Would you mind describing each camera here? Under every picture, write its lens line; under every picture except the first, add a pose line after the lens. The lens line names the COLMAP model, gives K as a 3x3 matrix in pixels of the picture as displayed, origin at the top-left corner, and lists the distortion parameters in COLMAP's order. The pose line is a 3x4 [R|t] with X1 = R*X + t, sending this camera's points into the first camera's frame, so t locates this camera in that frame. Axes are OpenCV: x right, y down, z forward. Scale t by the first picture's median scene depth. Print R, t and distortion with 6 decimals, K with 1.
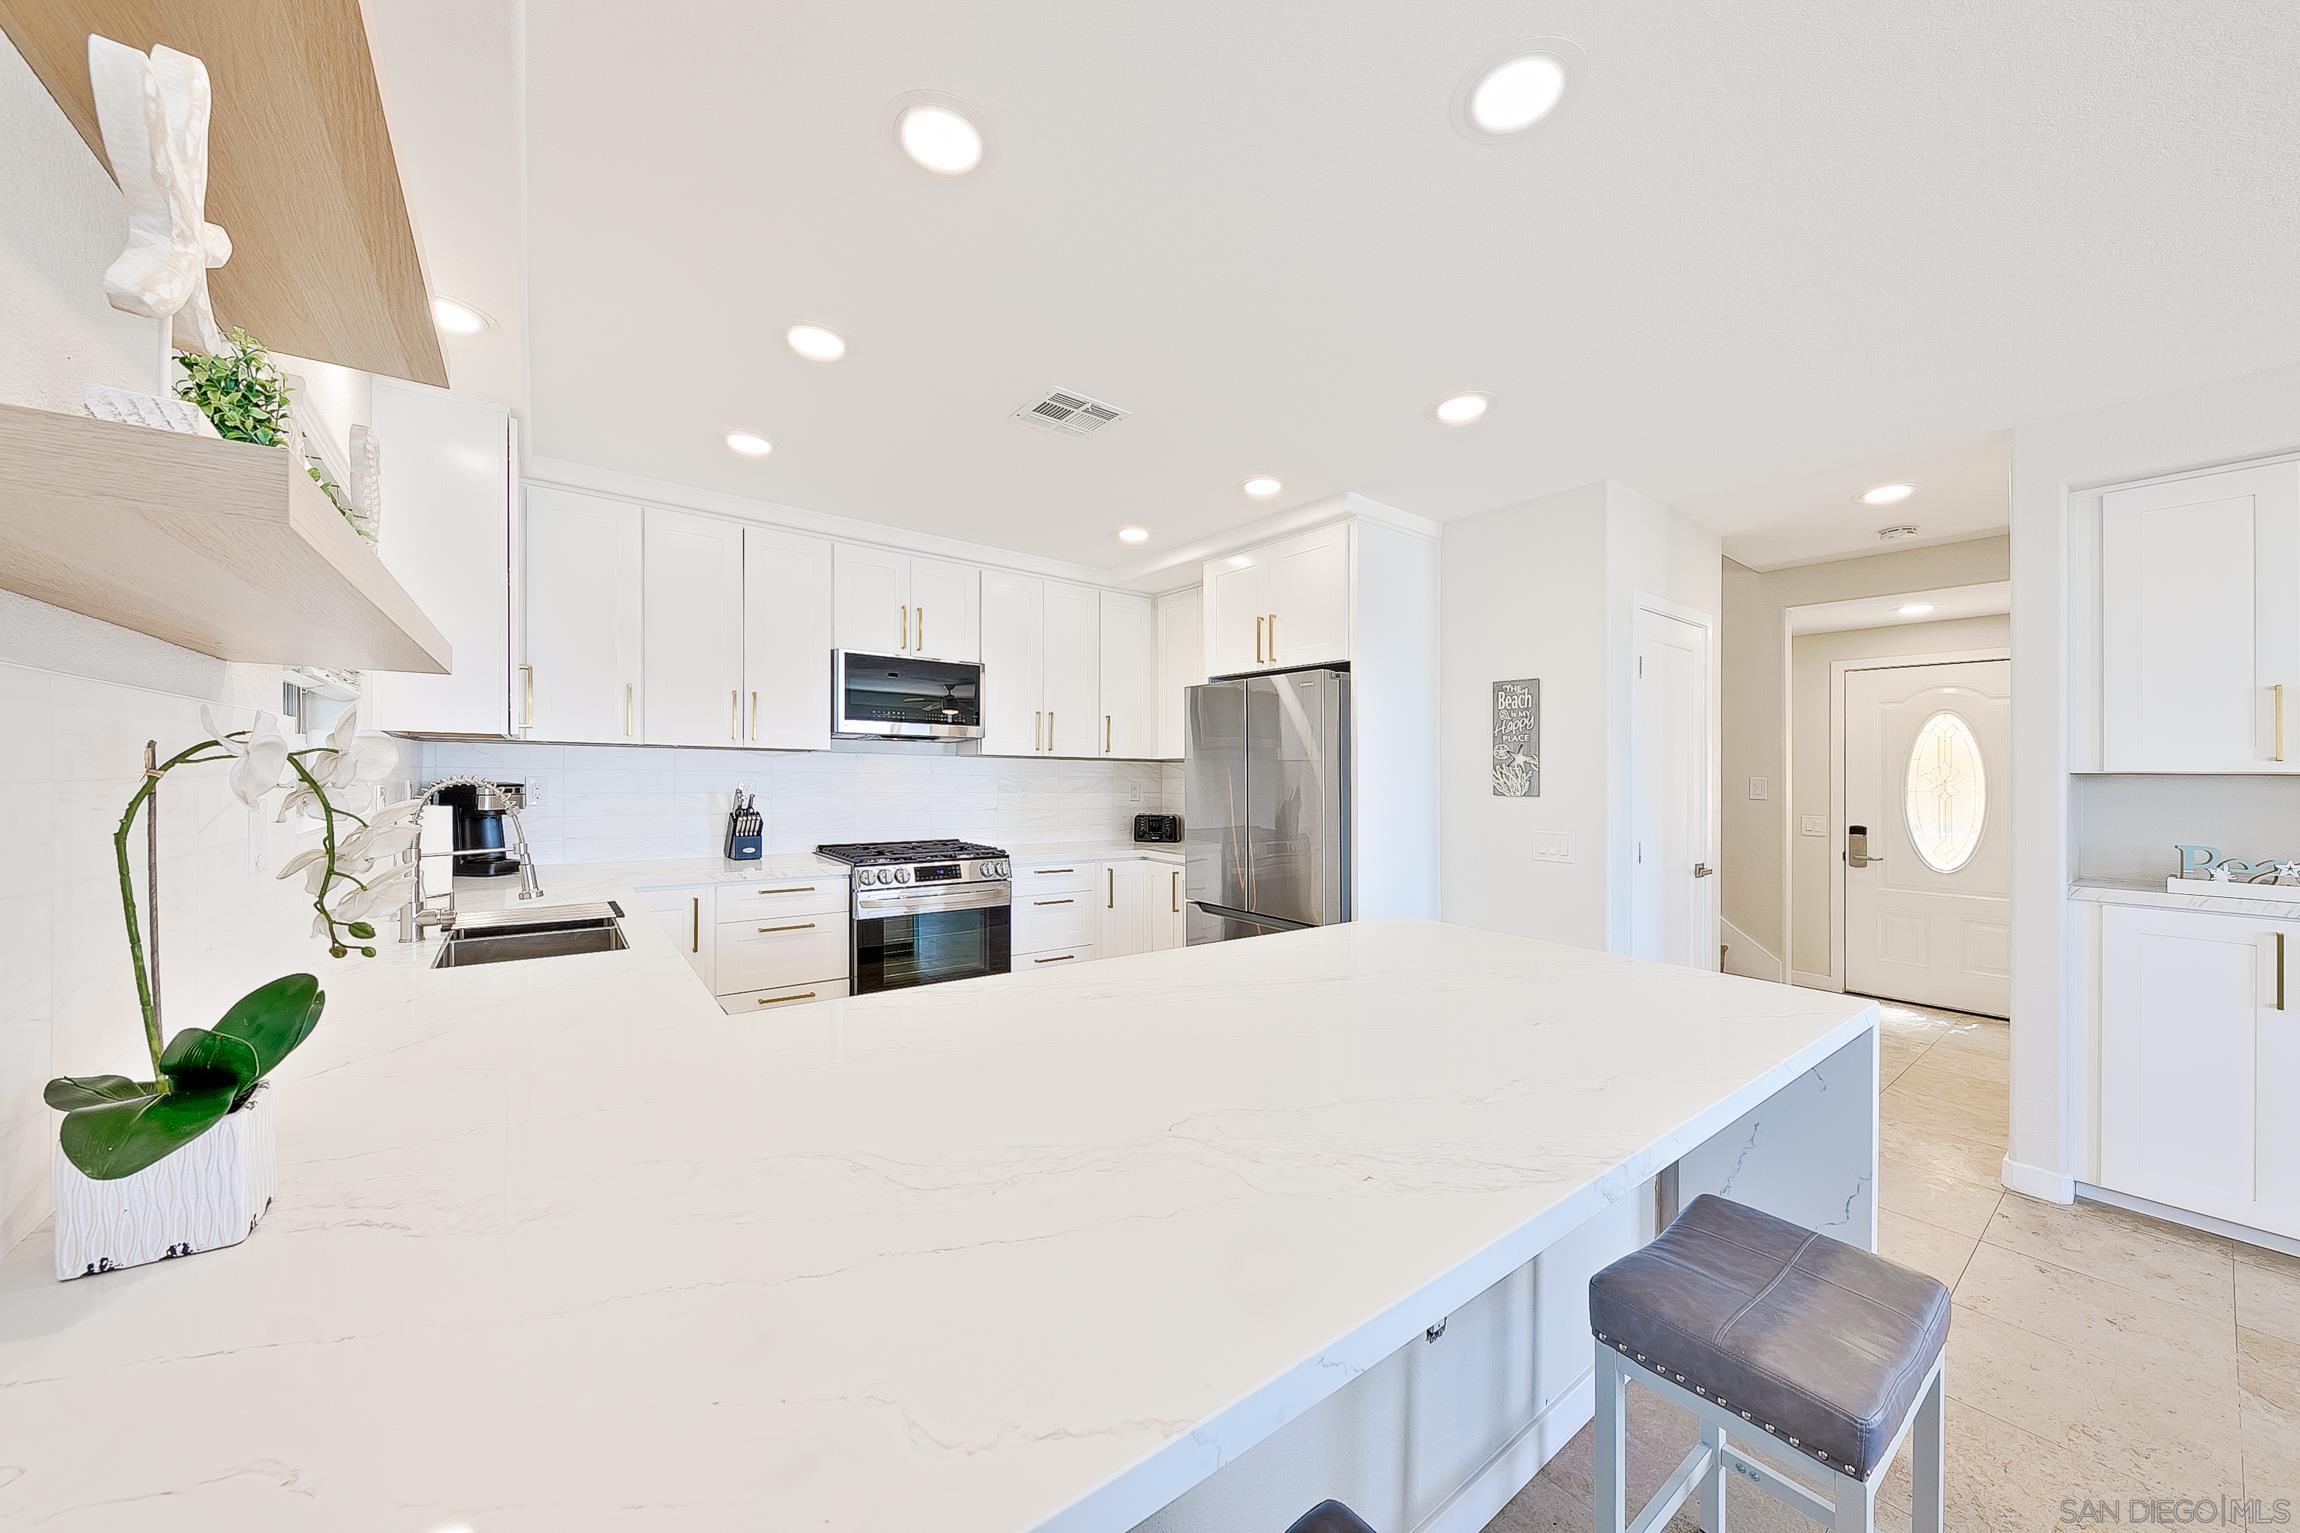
lens RADIAL K [[797.8, 0, 1141.3], [0, 797.8, 779.3], [0, 0, 1]] dist [0.002343, -0.004884]
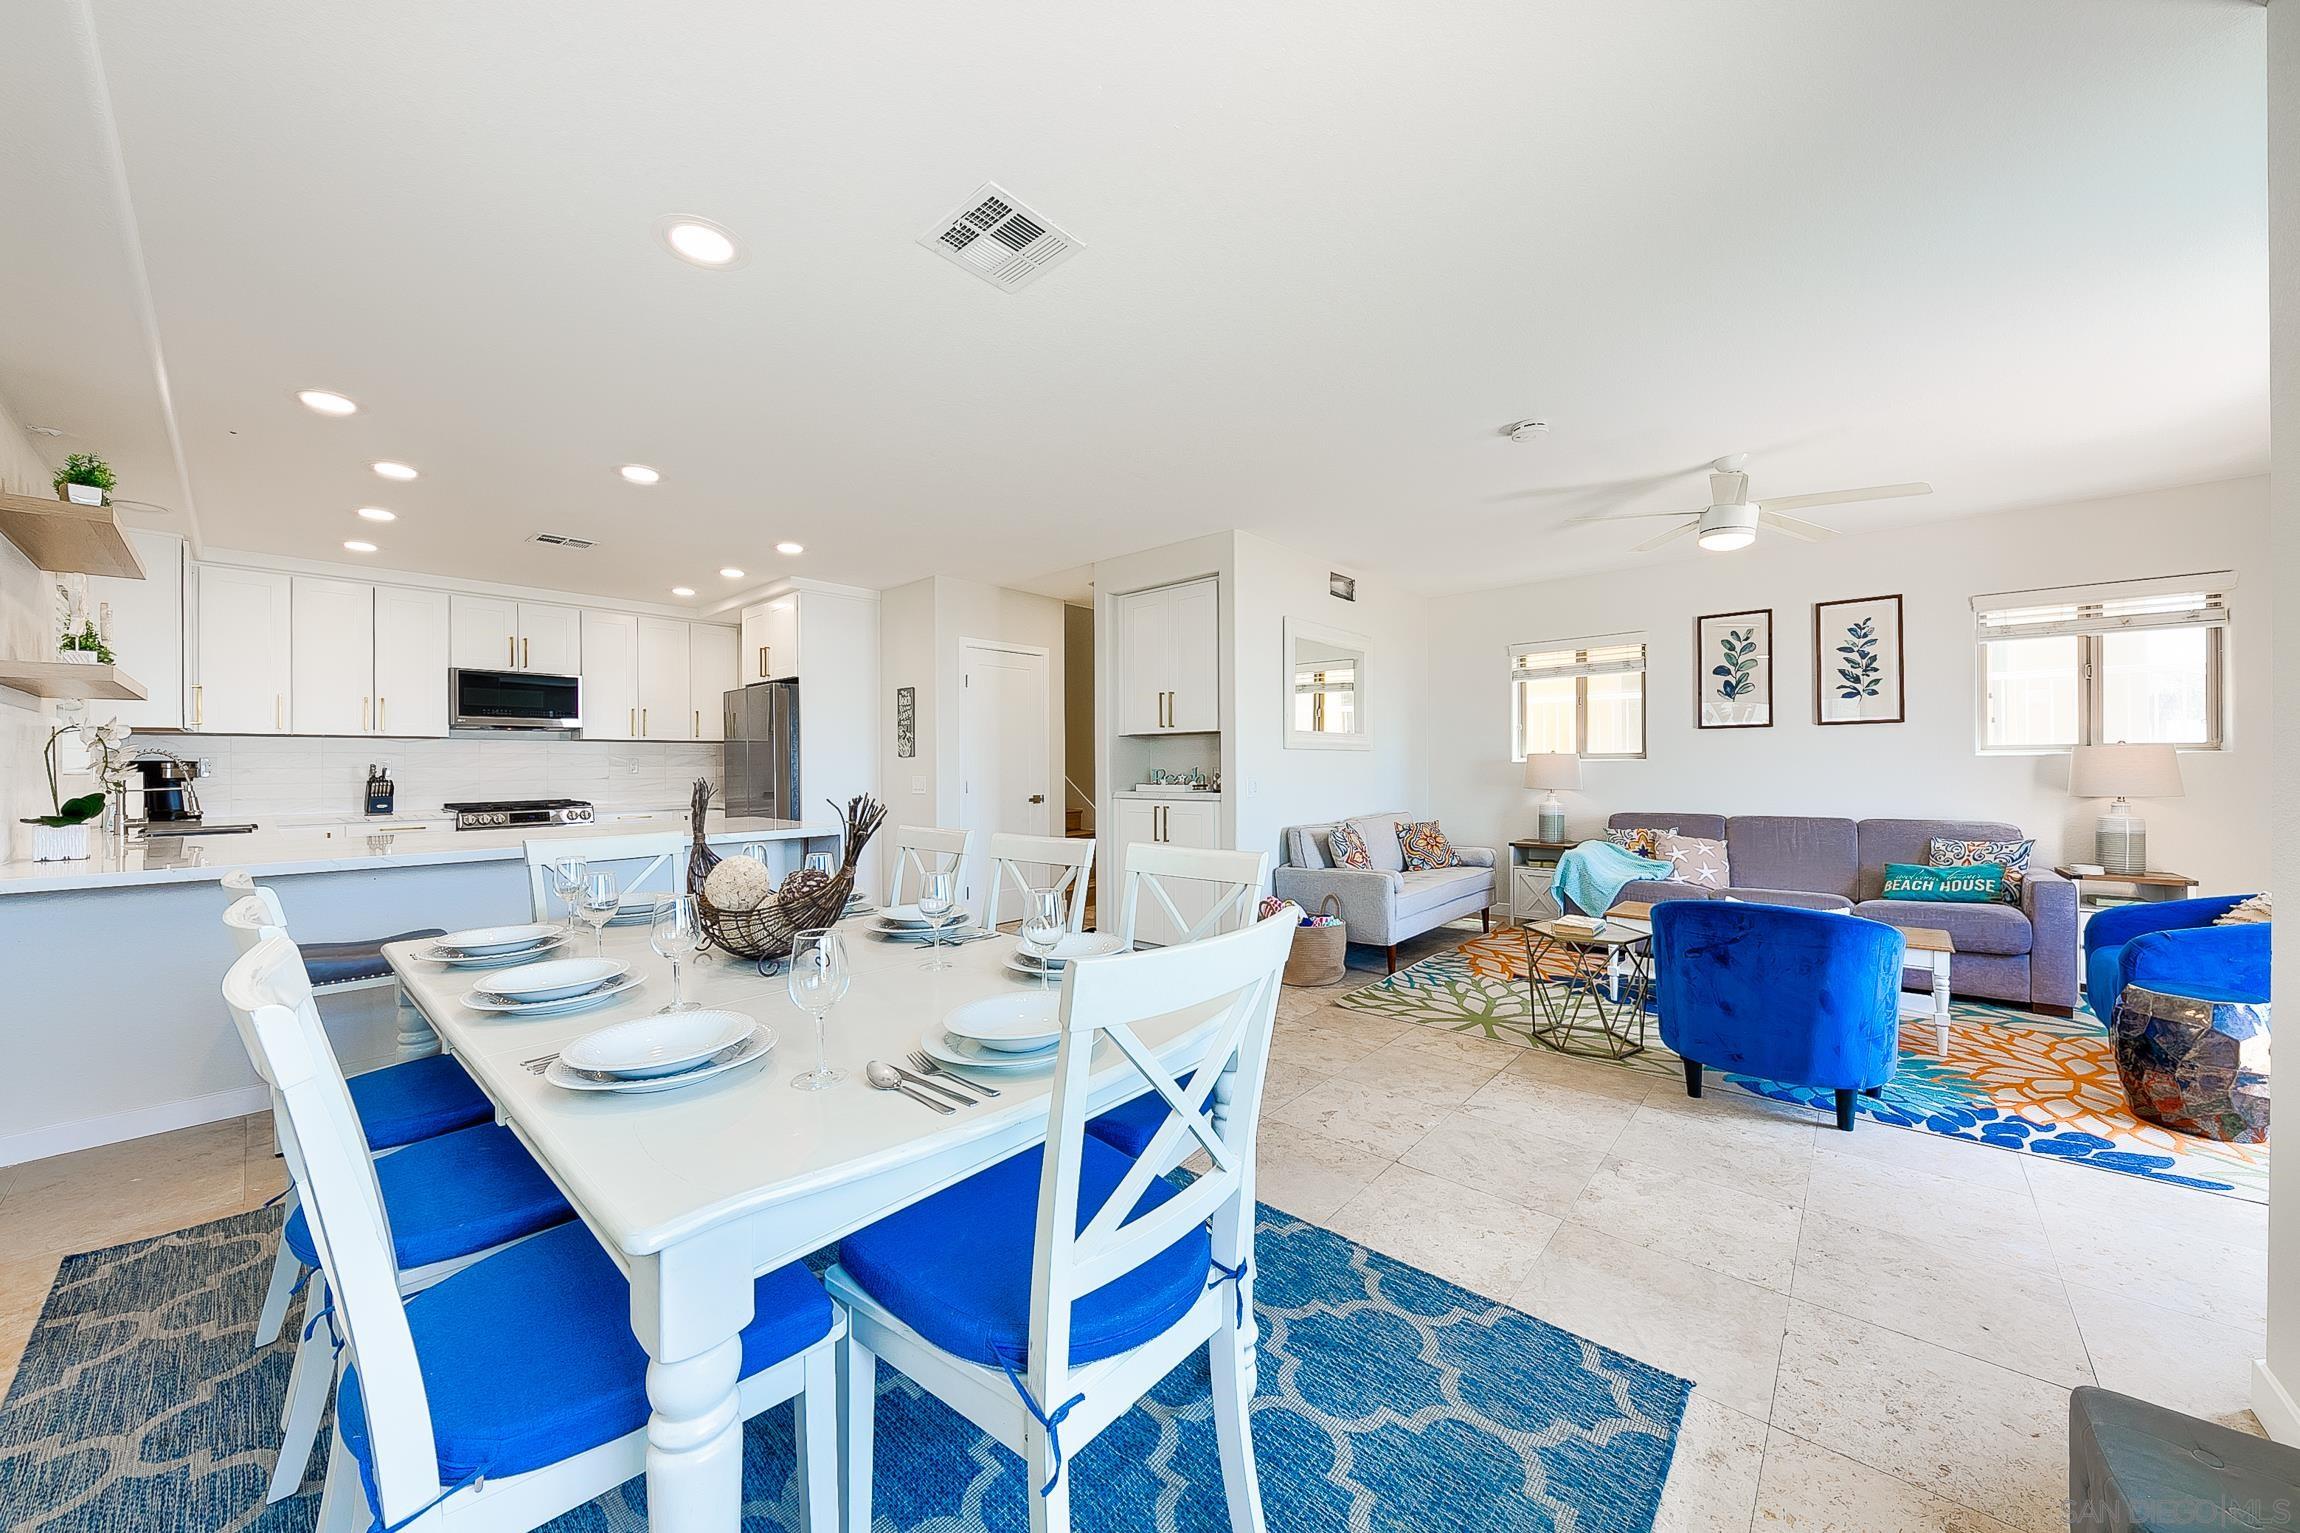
lens RADIAL K [[796.3, 0, 1142.2], [0, 796.3, 761.8], [0, 0, 1]] dist [0.001265, -0.004876]
pose [[0.980611, -0.023125, 0.194595, 0.607927], [0.025064, 0.999658, -0.007506, 0.054705], [-0.194355, 0.012238, 0.980855, -0.720332]]
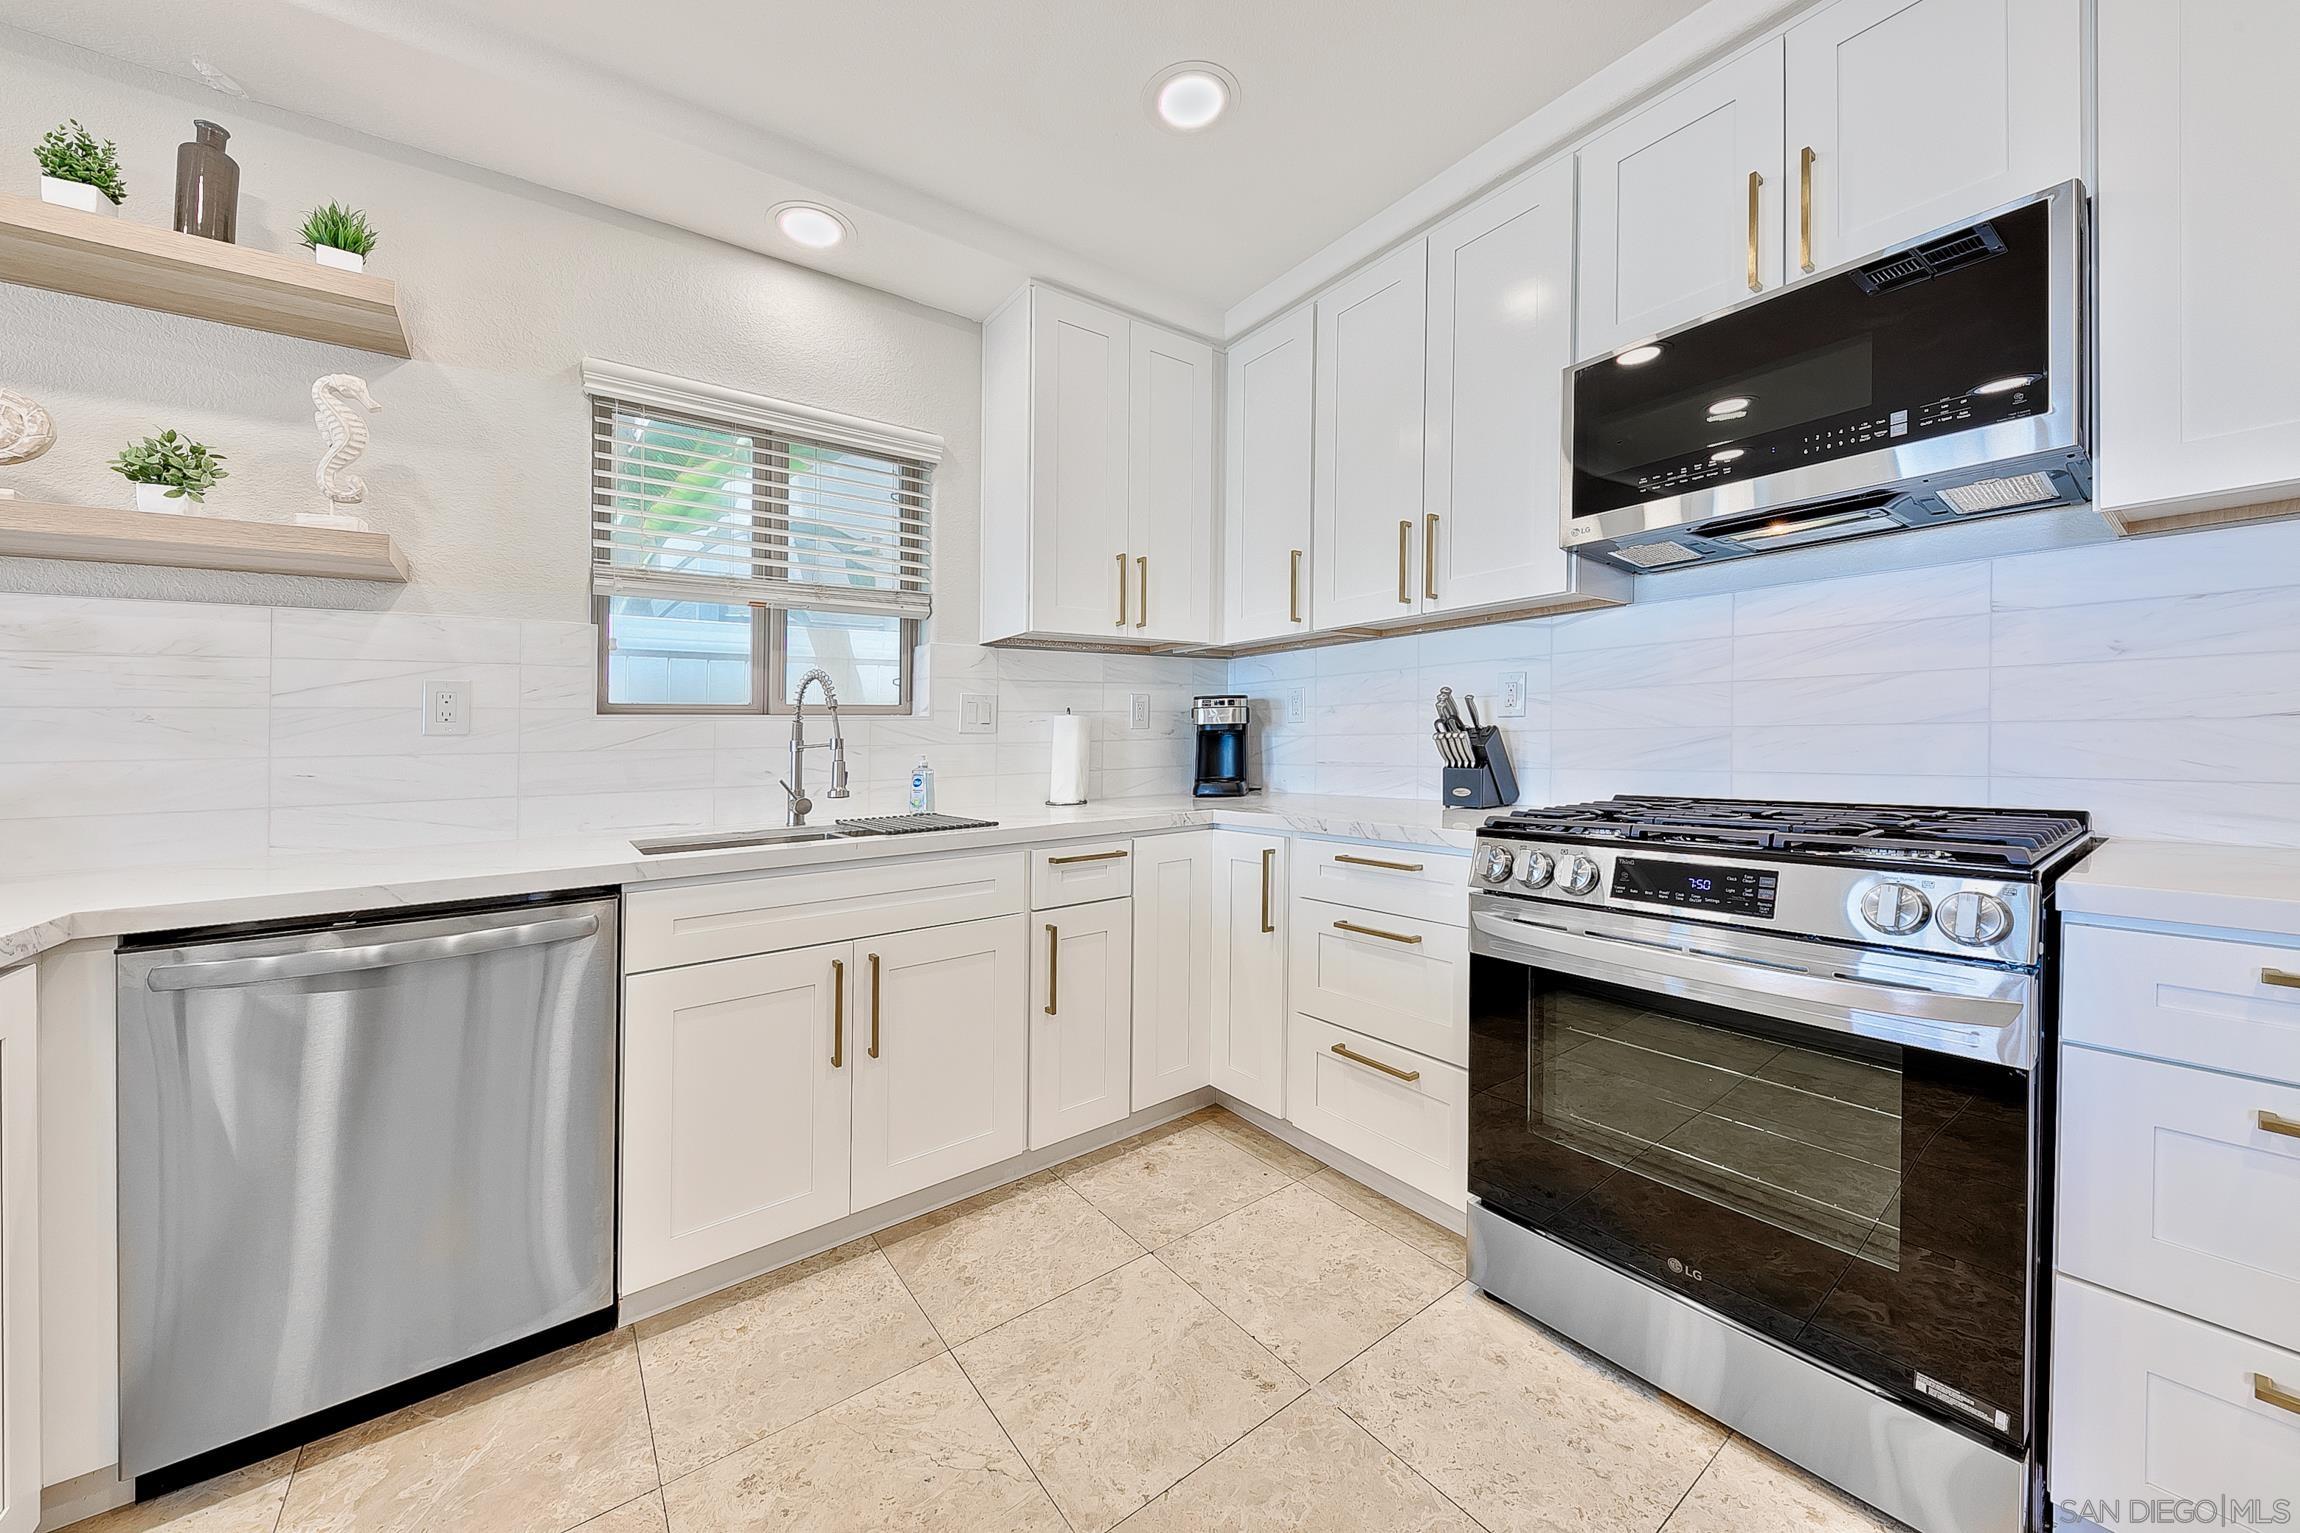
lens RADIAL K [[825.5, 0, 1137.6], [0, 825.5, 747.1], [0, 0, 1]] dist [-0.000552, -0.000144]
pose [[-0.011384, -0.005983, -0.999917, 0.107395], [0.004780, 0.999970, -0.006038, 0.059779], [0.999924, -0.004848, -0.011355, 0.789018]]
